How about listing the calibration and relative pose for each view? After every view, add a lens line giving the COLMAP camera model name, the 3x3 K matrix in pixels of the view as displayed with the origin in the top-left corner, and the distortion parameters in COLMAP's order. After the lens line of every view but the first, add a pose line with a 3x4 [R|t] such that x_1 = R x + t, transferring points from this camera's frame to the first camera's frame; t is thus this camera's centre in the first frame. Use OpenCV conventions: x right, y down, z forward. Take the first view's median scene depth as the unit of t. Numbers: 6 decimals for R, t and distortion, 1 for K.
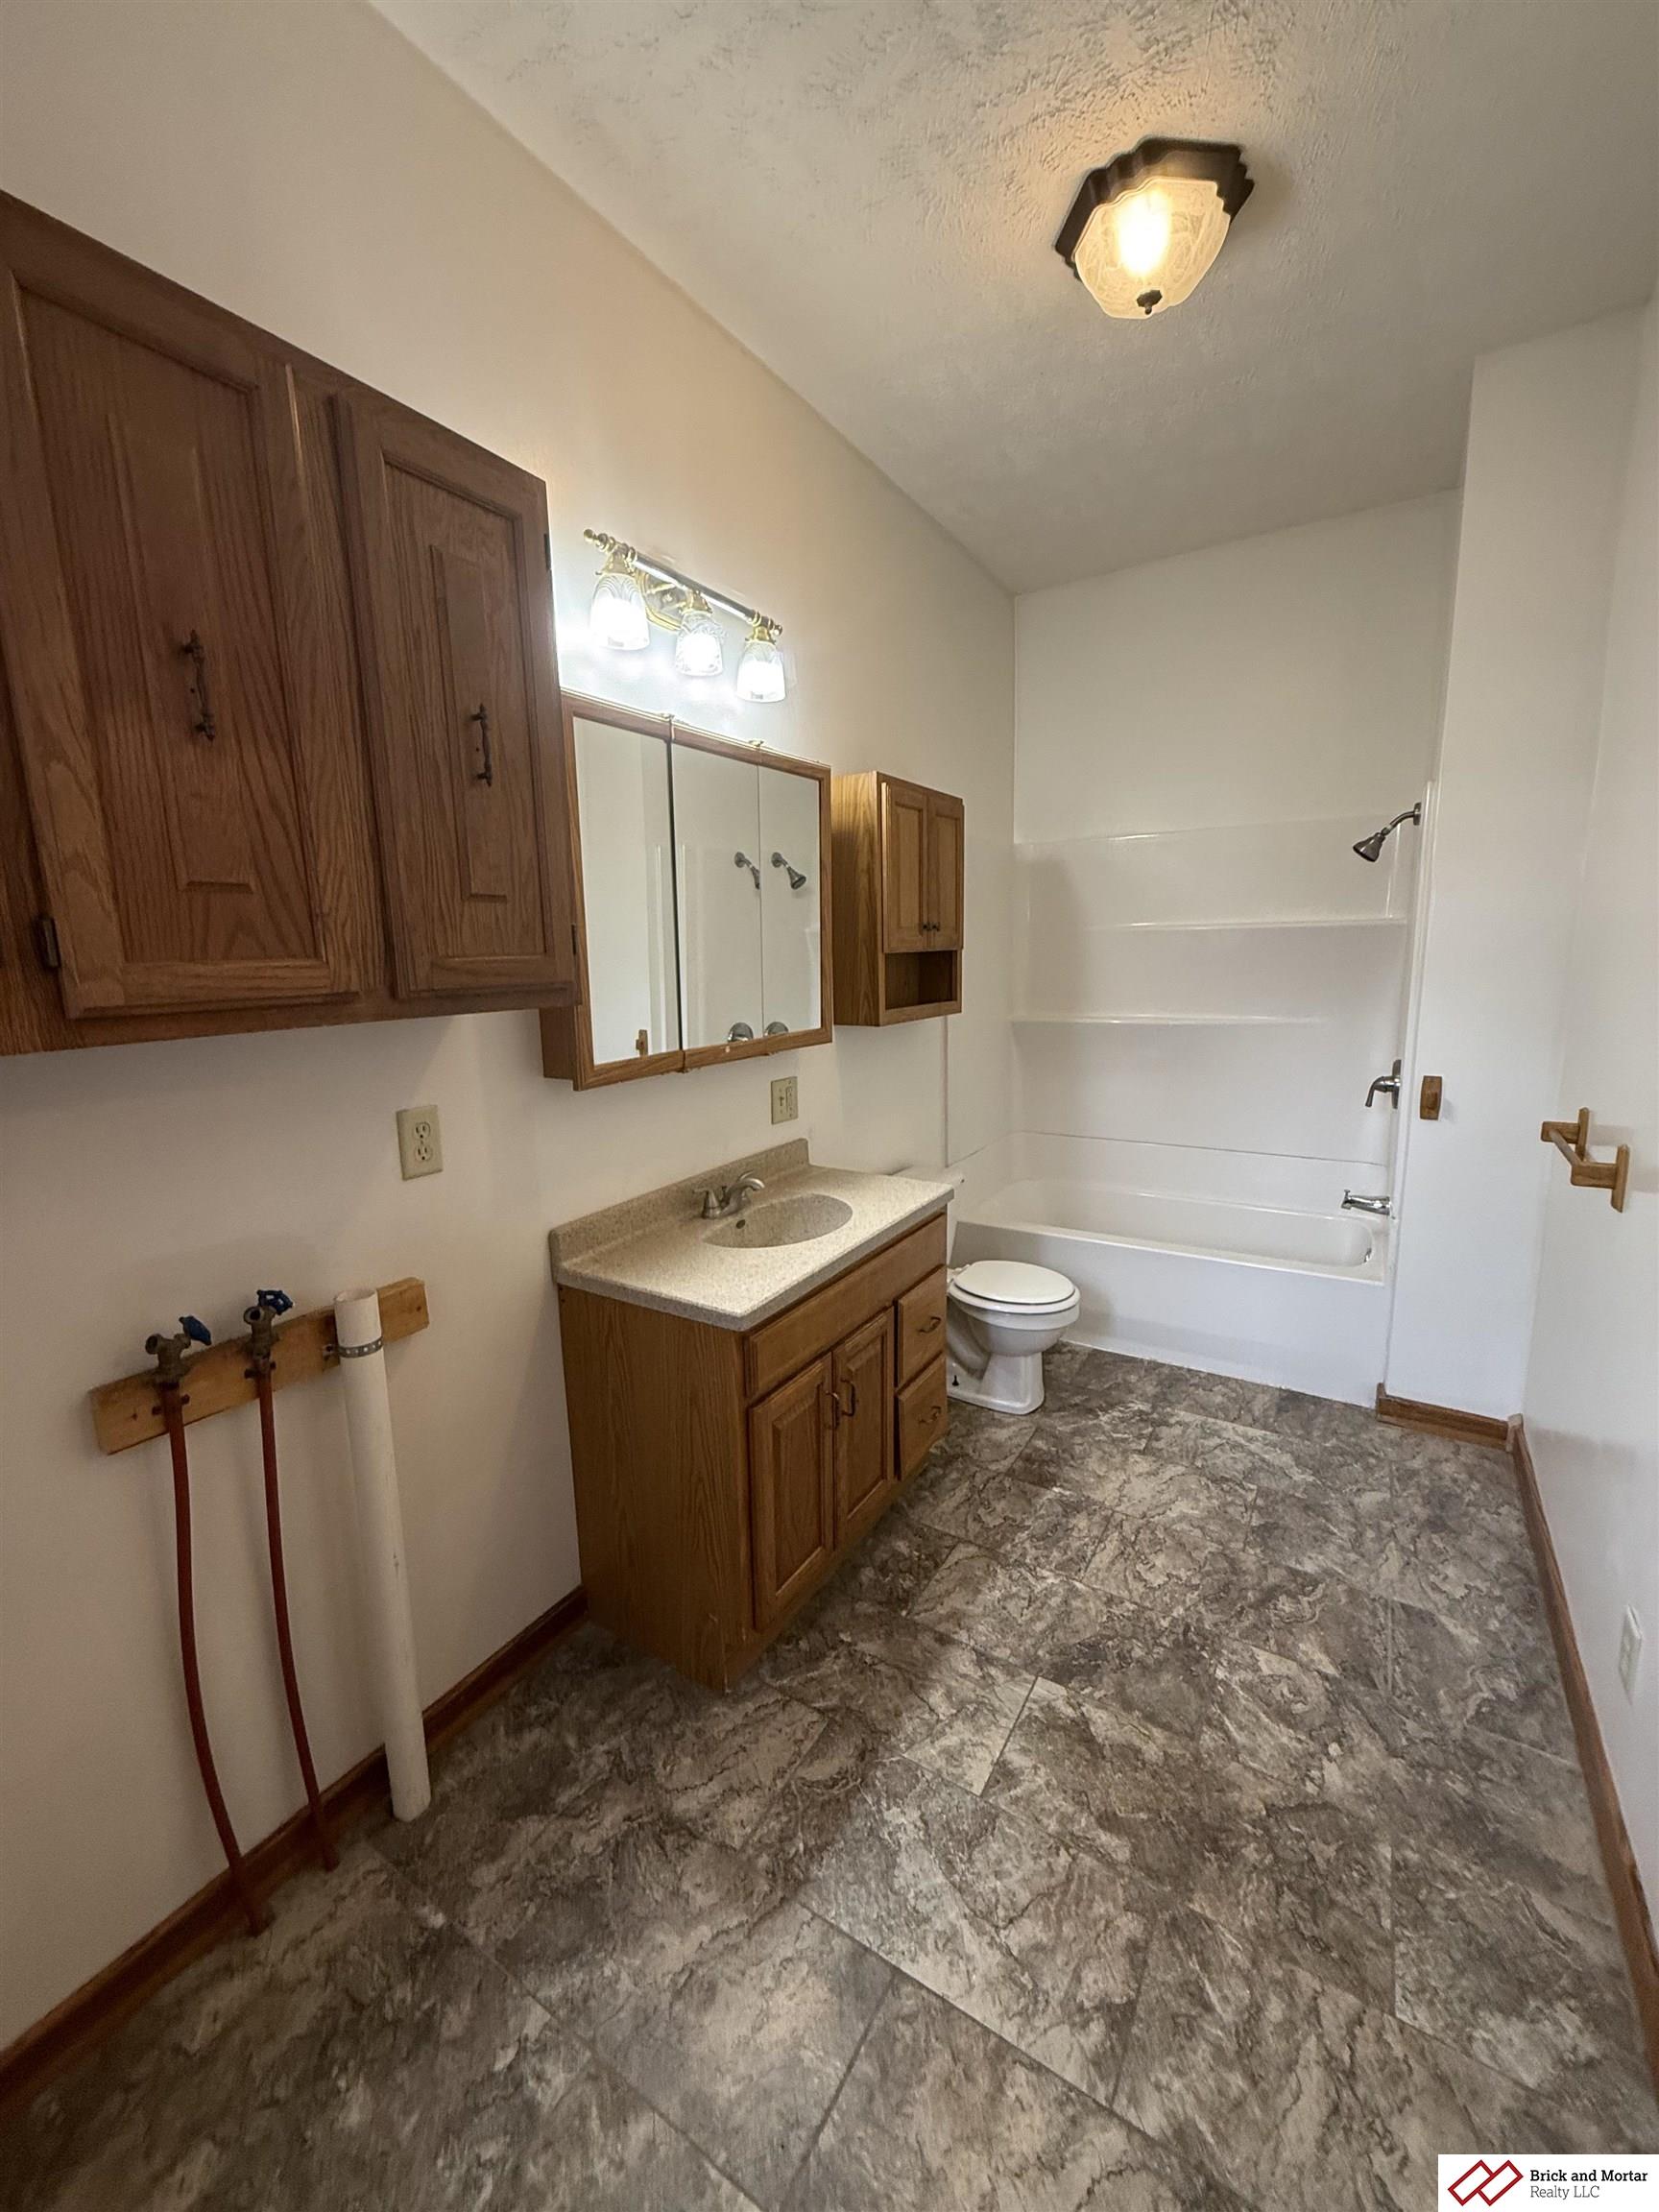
lens RADIAL K [[878.6, 0, 830.6], [0, 878.6, 1109.3], [0, 0, 1]] dist [-0.001022, -0.000512]
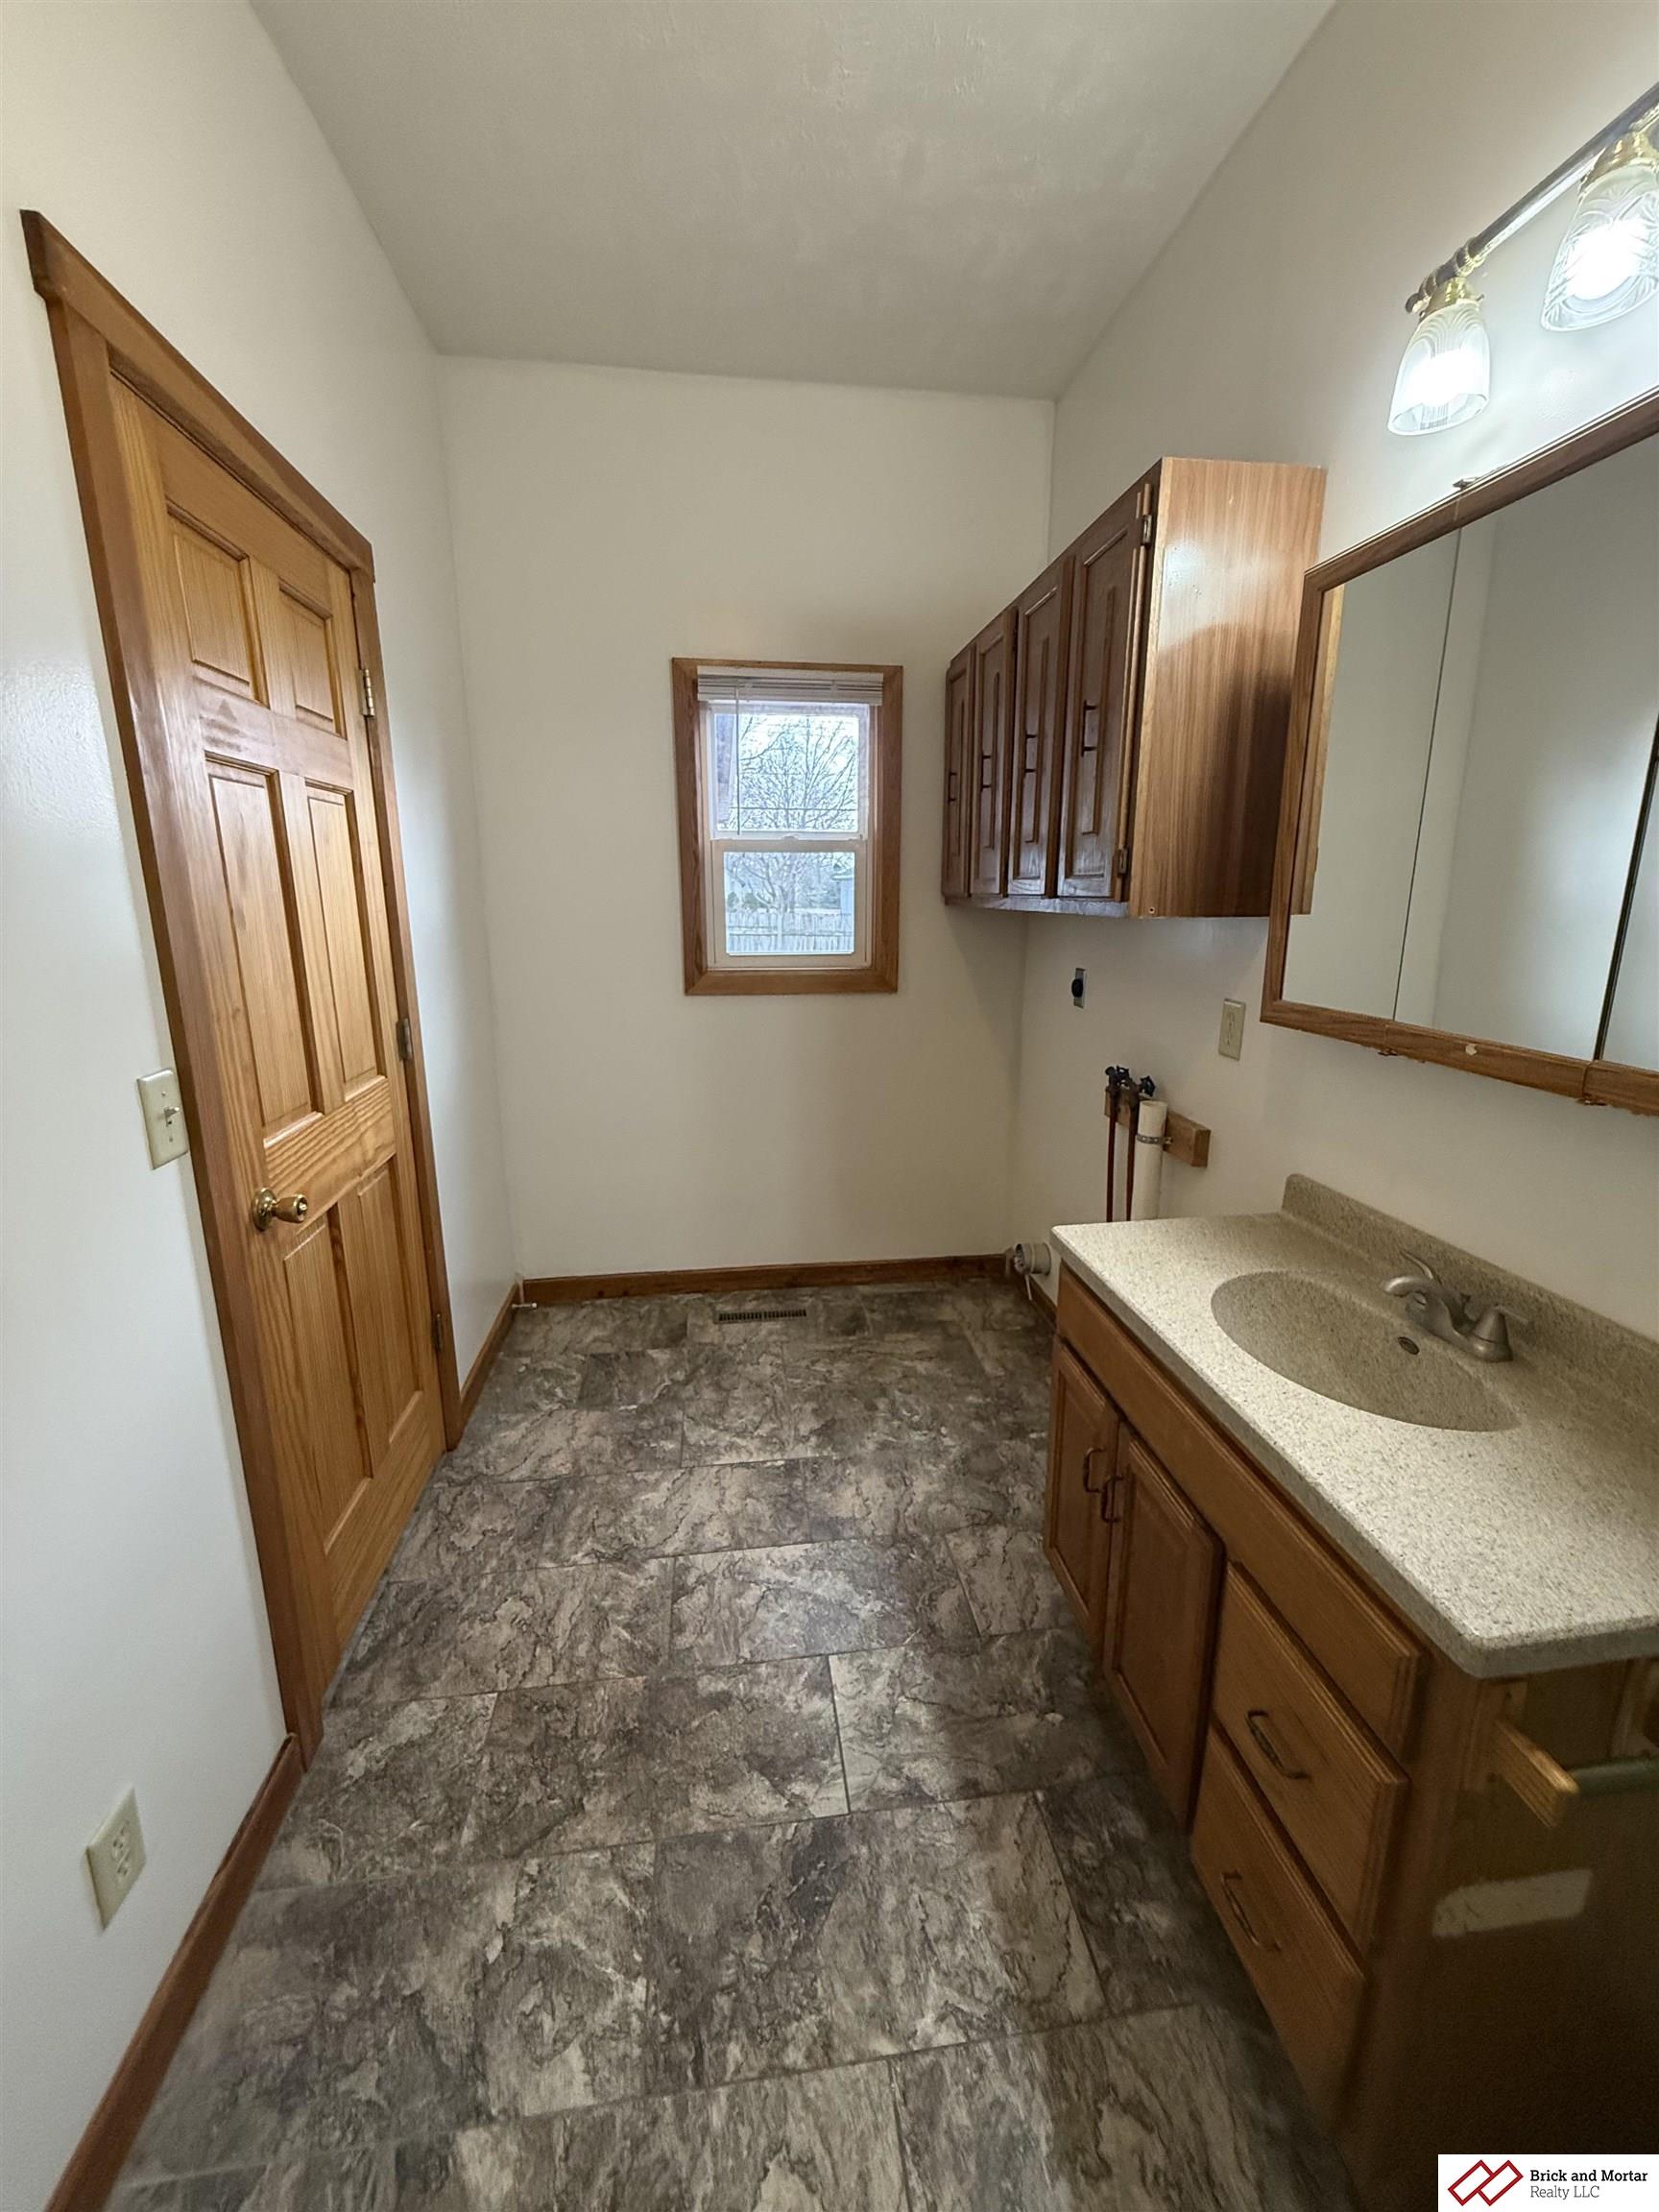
lens RADIAL K [[878.6, 0, 830.6], [0, 878.6, 1109.3], [0, 0, 1]] dist [-0.001022, -0.000512]
pose [[-0.776068, 0.174033, -0.606161, 0.687302], [-0.100213, 0.914926, 0.390984, -0.266739], [0.622636, 0.364175, -0.692604, 1.454231]]
